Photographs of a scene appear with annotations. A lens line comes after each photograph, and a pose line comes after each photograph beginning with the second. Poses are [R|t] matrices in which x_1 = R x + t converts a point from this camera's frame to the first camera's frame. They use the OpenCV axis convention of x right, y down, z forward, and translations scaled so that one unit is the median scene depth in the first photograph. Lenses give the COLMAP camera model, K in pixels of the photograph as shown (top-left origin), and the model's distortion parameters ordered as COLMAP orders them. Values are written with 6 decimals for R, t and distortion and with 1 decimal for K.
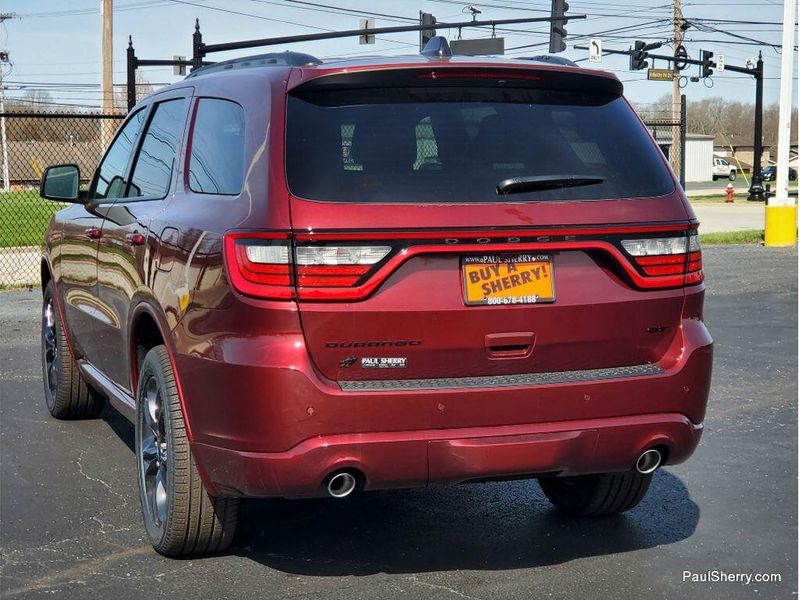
lens RADIAL K [[1436.8, 0, 422.2], [0, 1436.8, 298.5], [0, 0, 1]] dist [0.252958, -1.878676]
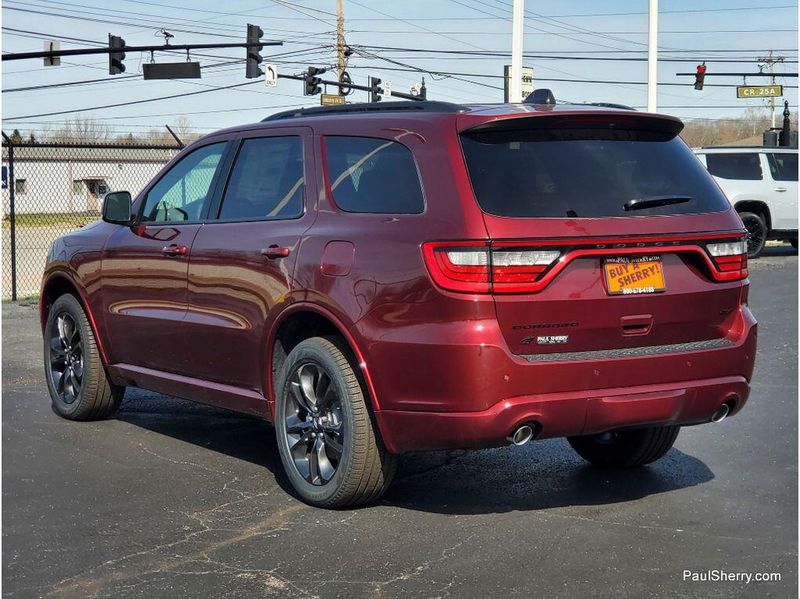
lens RADIAL K [[1436.8, 0, 422.2], [0, 1436.8, 298.0], [0, 0, 1]] dist [0.252958, -1.878676]
pose [[0.973251, -0.021538, 0.228731, -0.414621], [0.025236, 0.999594, -0.013255, 0.019630], [-0.228353, 0.018673, 0.973399, -0.230767]]
